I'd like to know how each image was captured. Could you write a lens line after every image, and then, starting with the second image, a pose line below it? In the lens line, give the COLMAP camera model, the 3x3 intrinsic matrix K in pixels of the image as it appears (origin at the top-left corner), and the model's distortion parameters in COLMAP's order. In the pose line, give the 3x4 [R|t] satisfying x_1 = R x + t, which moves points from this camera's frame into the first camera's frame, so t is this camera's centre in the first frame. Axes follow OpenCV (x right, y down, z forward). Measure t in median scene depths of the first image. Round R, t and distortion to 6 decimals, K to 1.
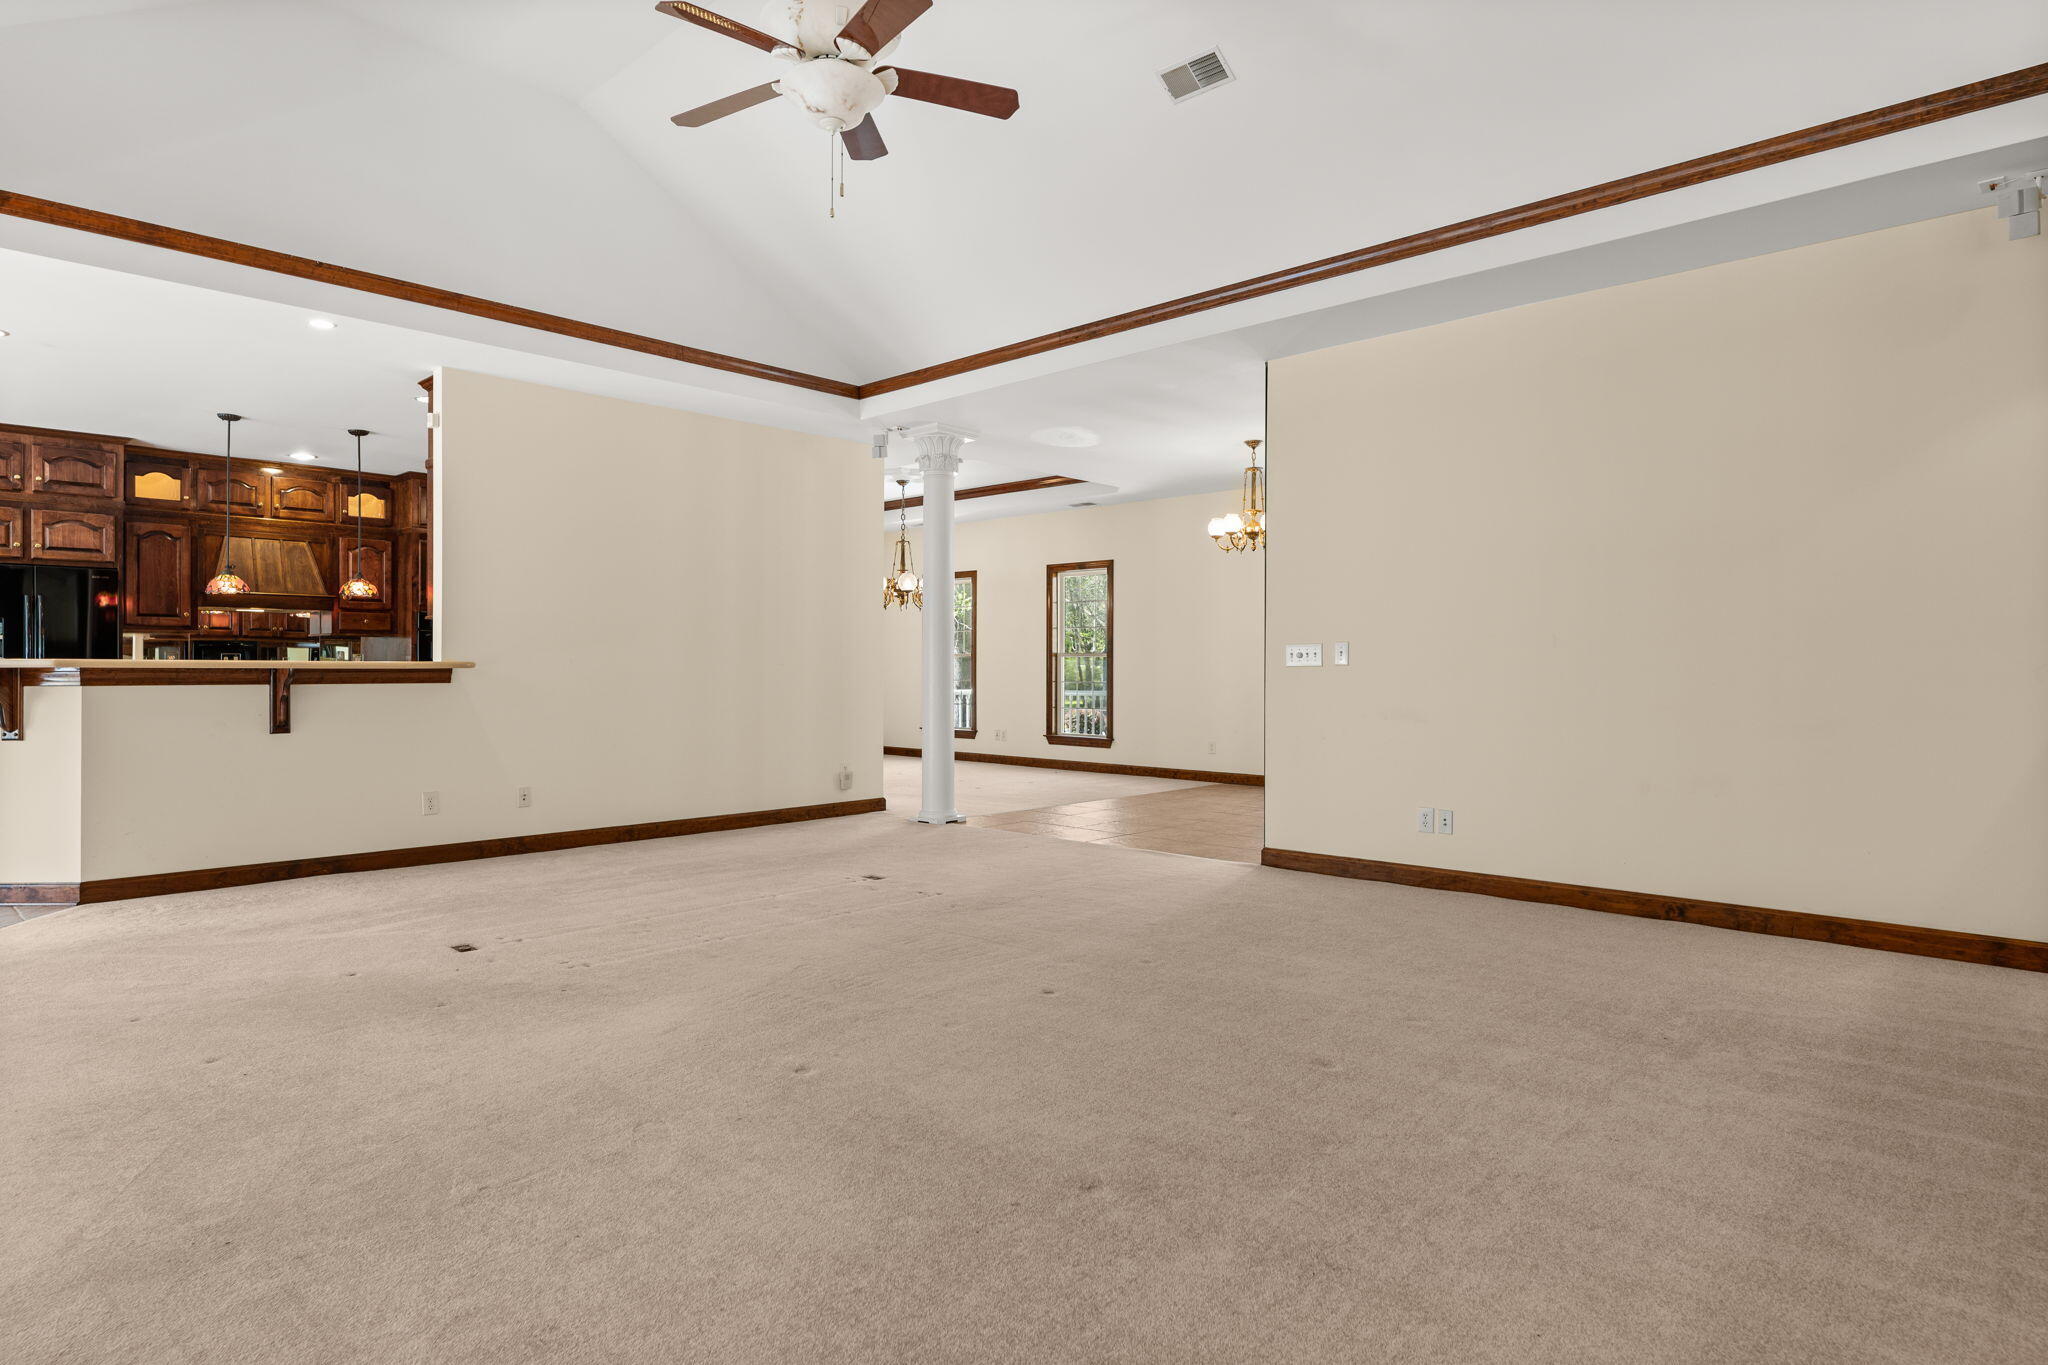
lens RADIAL K [[1135.6, 0, 1029.1], [0, 1135.6, 673.2], [0, 0, 1]] dist [-0.003002, -0.001801]
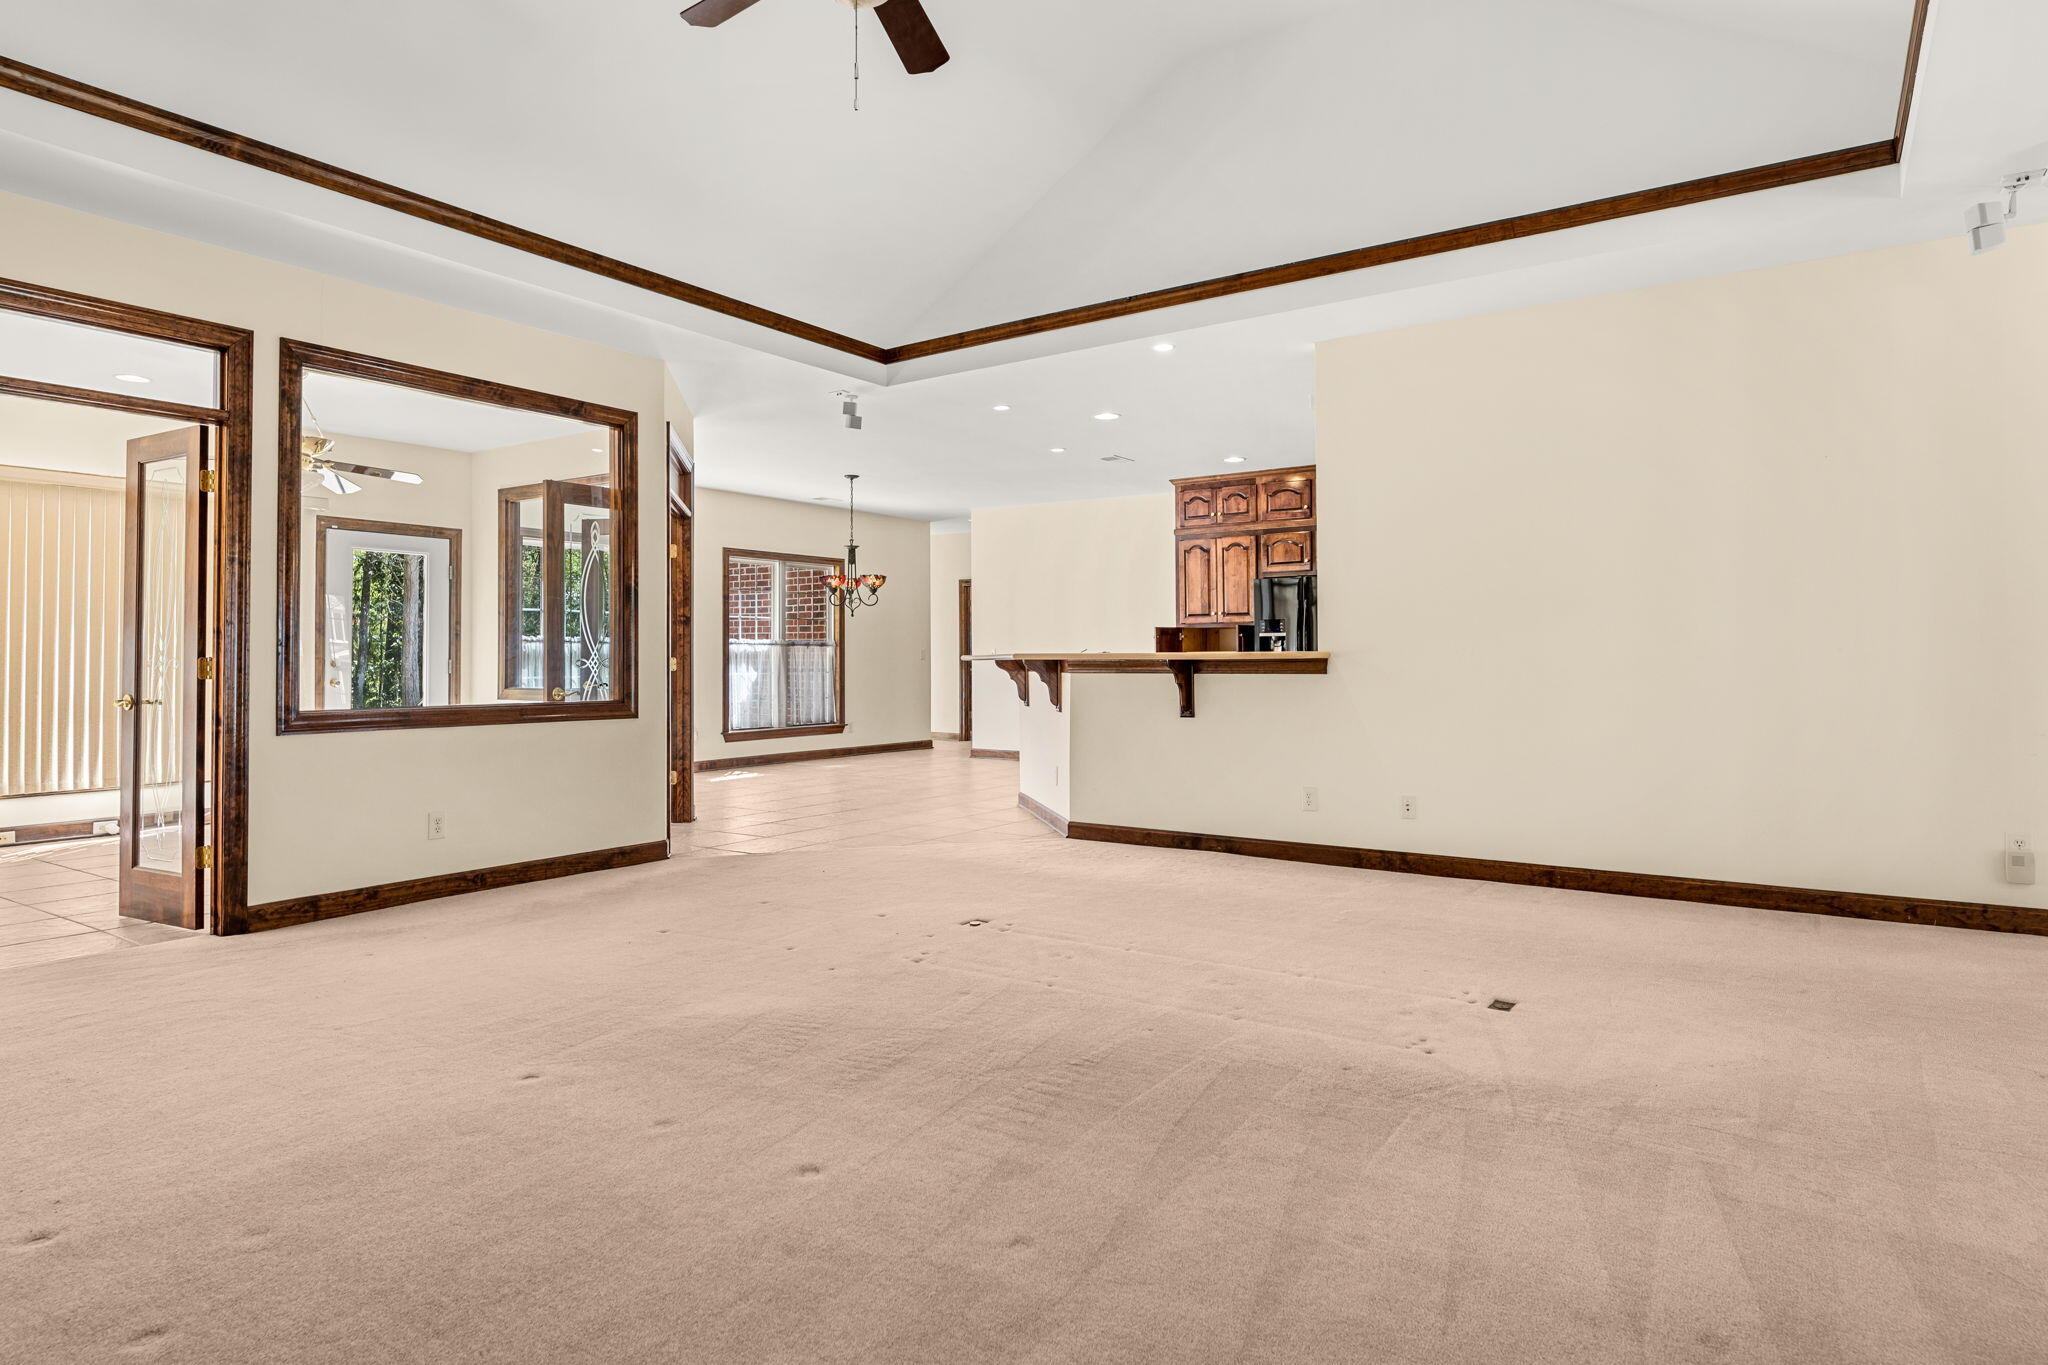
lens RADIAL K [[1324.2, 0, 1025.5], [0, 1324.2, 675.2], [0, 0, 1]] dist [-0.004232, -0.001719]
pose [[0.090792, 0.006388, -0.995849, 0.580203], [-0.005180, 0.999969, 0.005943, 0.004627], [0.995856, 0.004619, 0.090822, 0.676776]]
